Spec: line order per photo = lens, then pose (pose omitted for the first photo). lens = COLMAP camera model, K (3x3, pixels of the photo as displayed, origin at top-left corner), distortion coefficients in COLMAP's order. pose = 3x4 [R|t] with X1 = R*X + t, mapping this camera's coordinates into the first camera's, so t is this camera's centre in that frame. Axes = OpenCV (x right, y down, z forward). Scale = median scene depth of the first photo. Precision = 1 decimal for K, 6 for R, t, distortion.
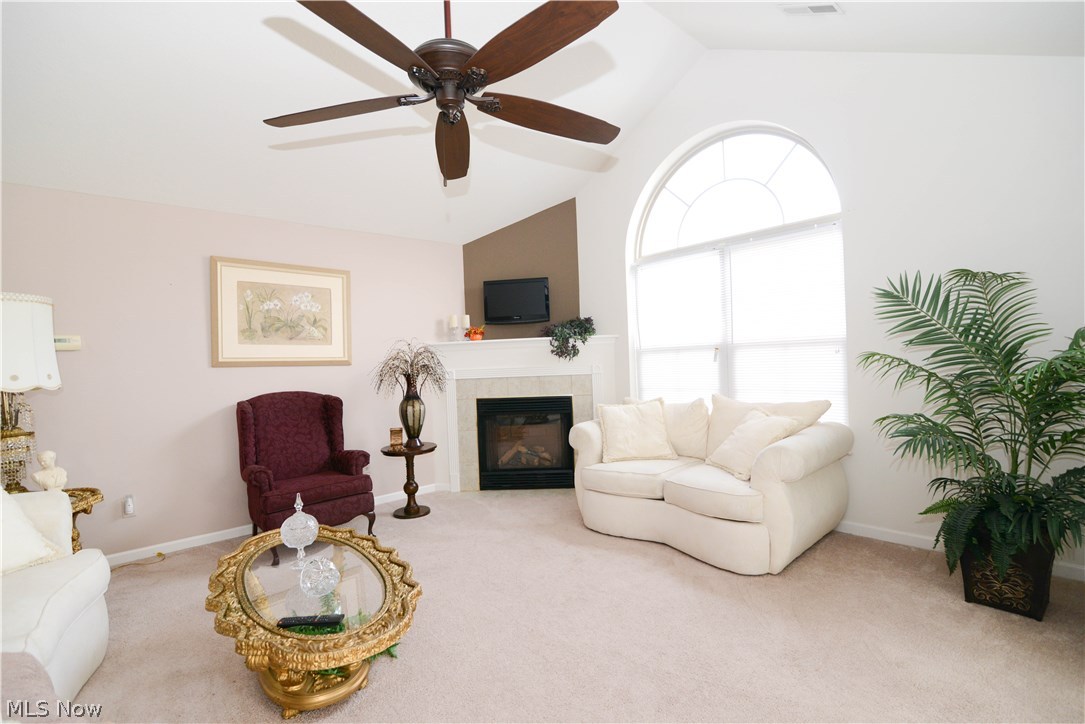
lens RADIAL K [[497.4, 0, 541.0], [0, 497.4, 364.9], [0, 0, 1]] dist [-0.014296, 0.000174]
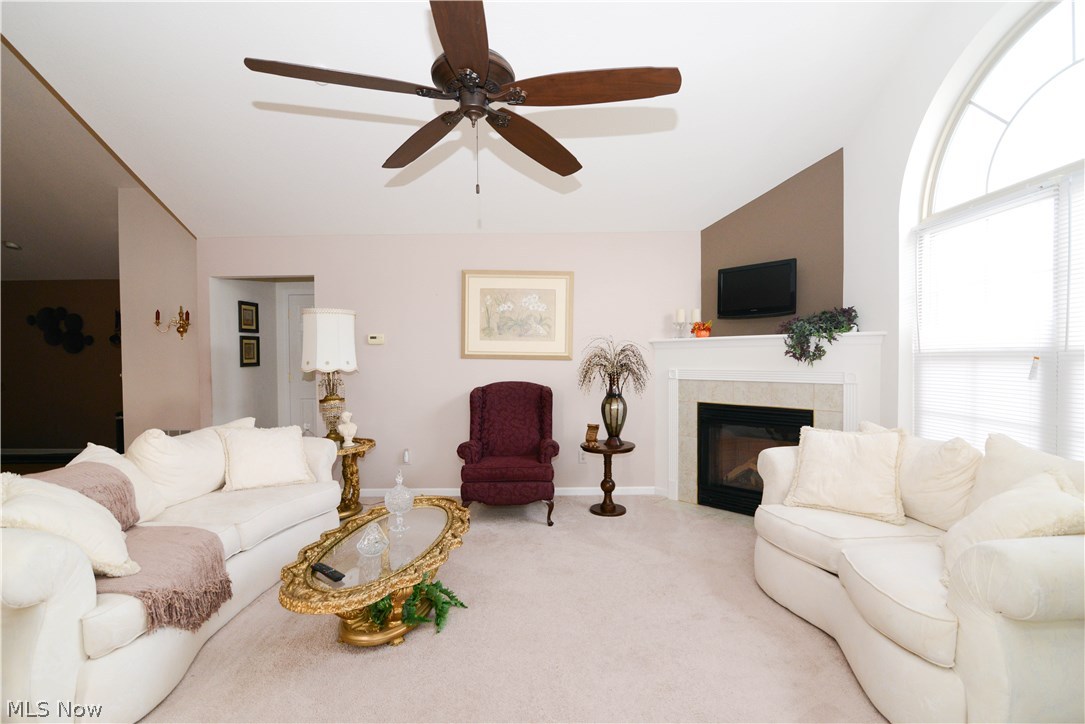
lens RADIAL K [[497.4, 0, 541.0], [0, 497.4, 364.9], [0, 0, 1]] dist [-0.014296, 0.000174]
pose [[0.745072, 0.045594, -0.665424, 0.291301], [-0.029858, 0.998941, 0.035015, -0.025996], [0.666315, -0.006220, 0.745644, 0.165831]]
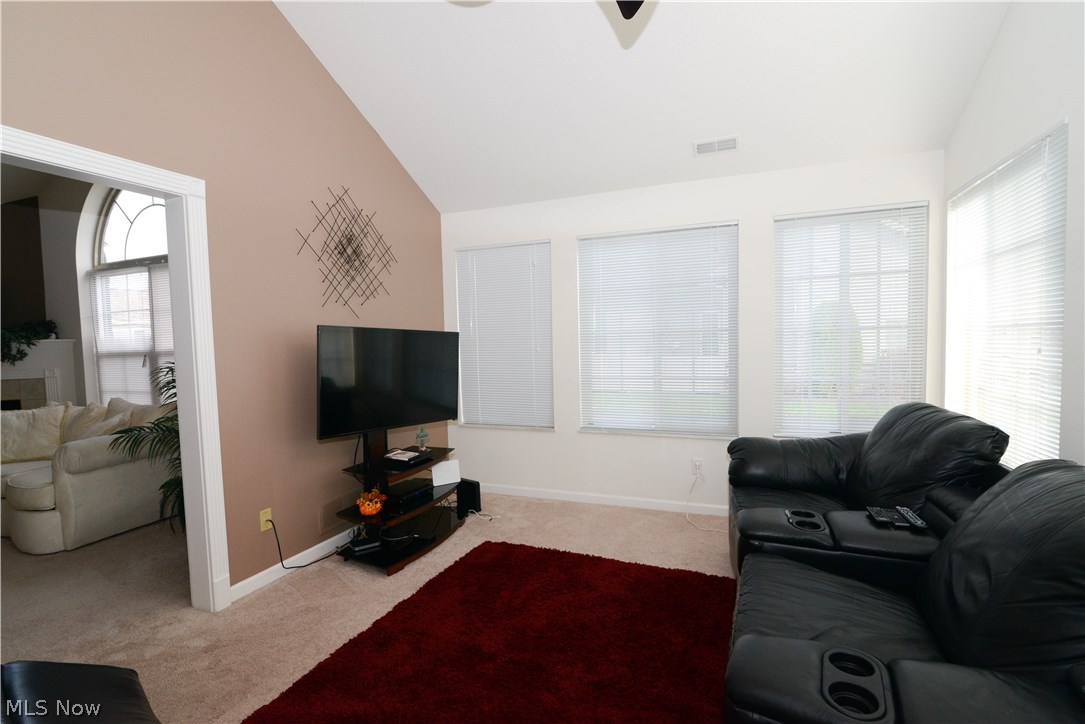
lens RADIAL K [[497.4, 0, 541.0], [0, 497.4, 364.9], [0, 0, 1]] dist [-0.014296, 0.000174]
pose [[0.889899, -0.009316, 0.456062, 0.614450], [-0.003855, 0.999602, 0.027940, -0.044574], [-0.456141, -0.026622, 0.889509, -0.377619]]
